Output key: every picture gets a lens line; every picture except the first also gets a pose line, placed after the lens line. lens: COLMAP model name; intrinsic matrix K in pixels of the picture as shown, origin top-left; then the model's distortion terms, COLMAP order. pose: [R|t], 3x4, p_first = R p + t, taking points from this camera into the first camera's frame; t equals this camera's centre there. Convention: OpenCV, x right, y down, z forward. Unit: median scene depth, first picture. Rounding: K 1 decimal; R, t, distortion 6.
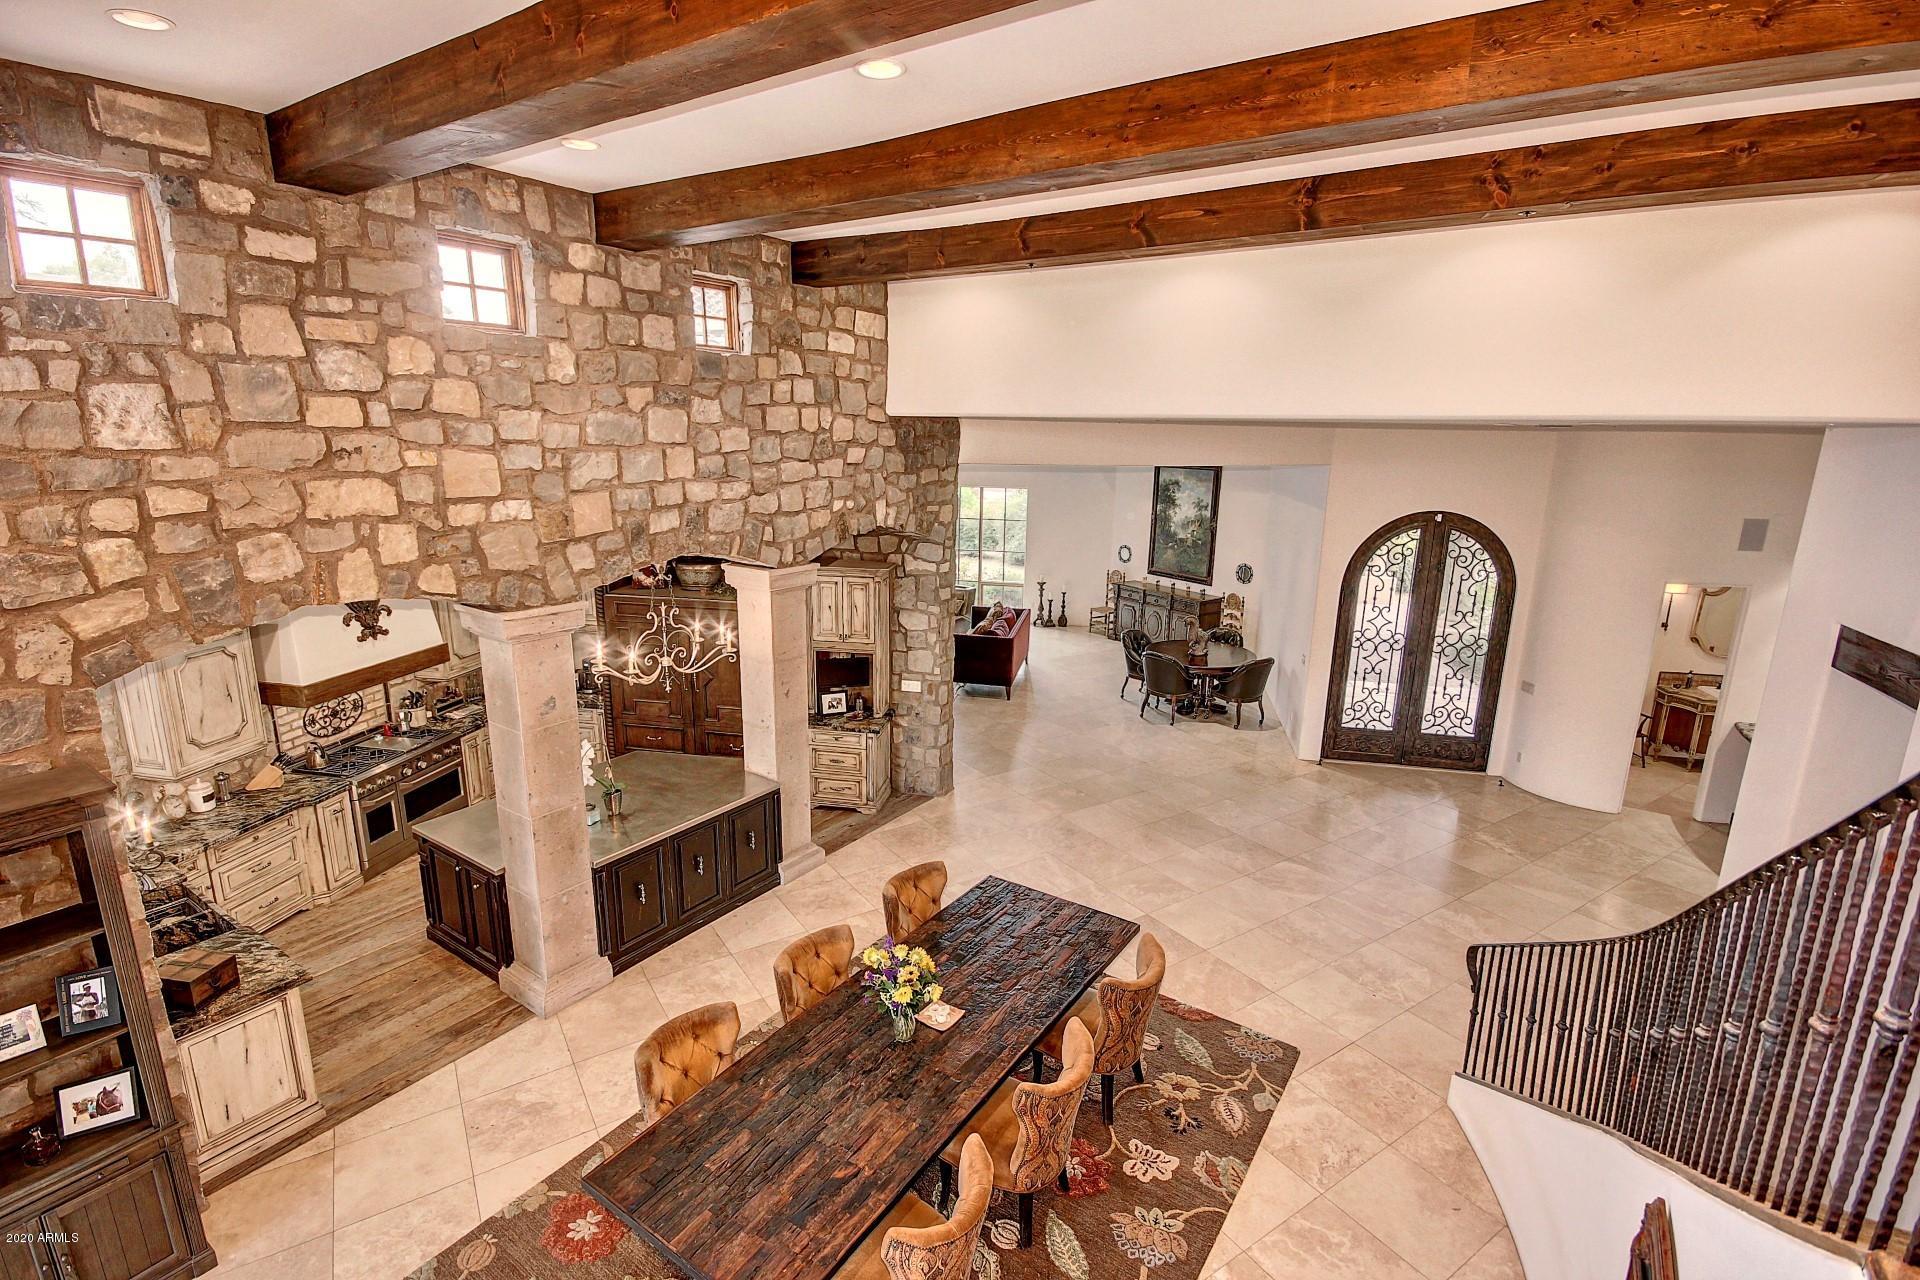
lens RADIAL K [[893.8, 0, 957.8], [0, 893.8, 631.0], [0, 0, 1]] dist [-0.000083, -0.007541]
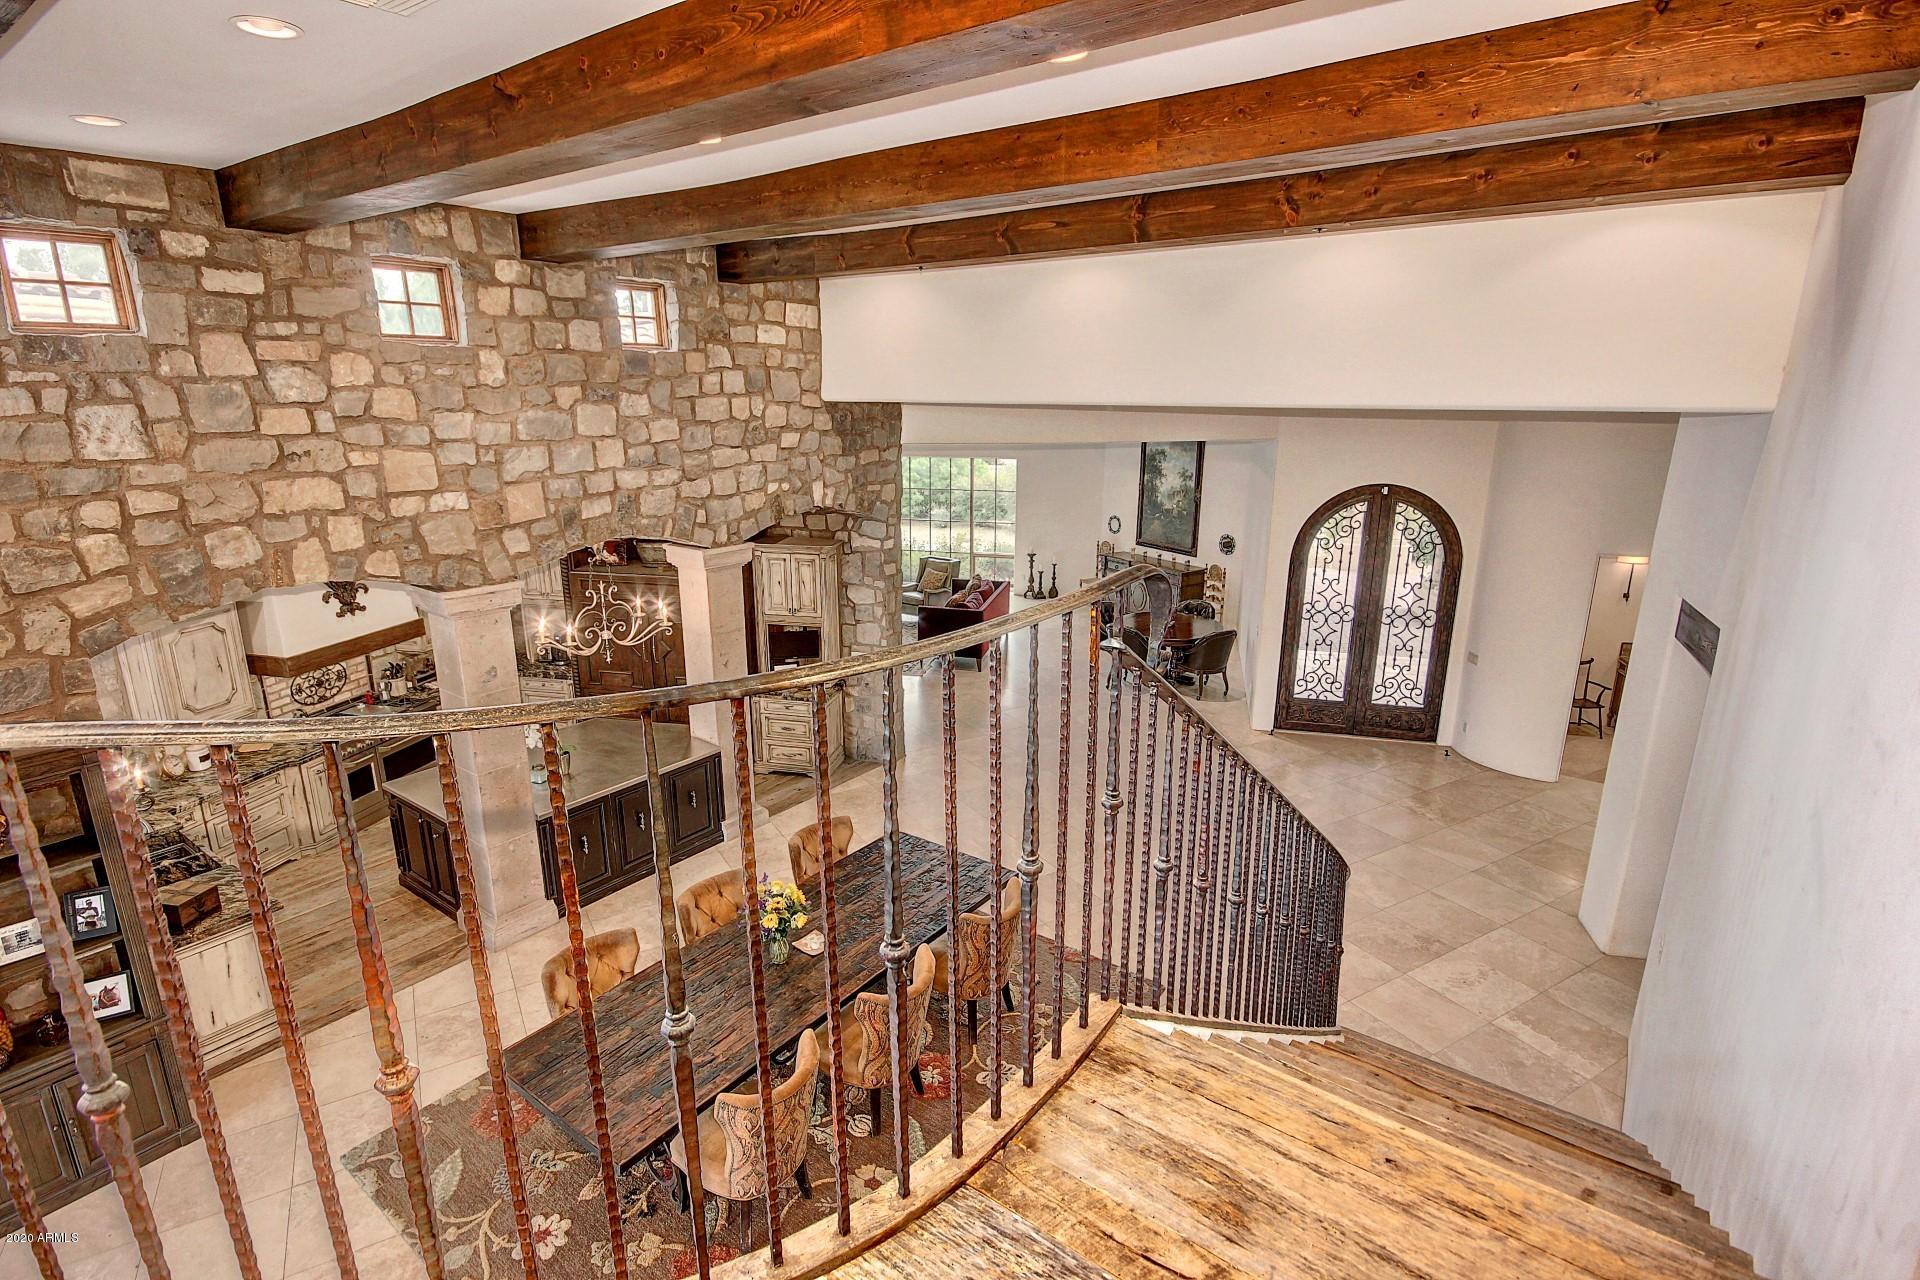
lens RADIAL K [[943.9, 0, 961.6], [0, 943.9, 630.1], [0, 0, 1]] dist [0.000533, -0.003428]
pose [[0.999081, -0.002363, -0.042798, 0.187966], [0.003661, 0.999535, 0.030273, -0.005769], [0.042706, -0.030402, 0.998625, -0.160053]]
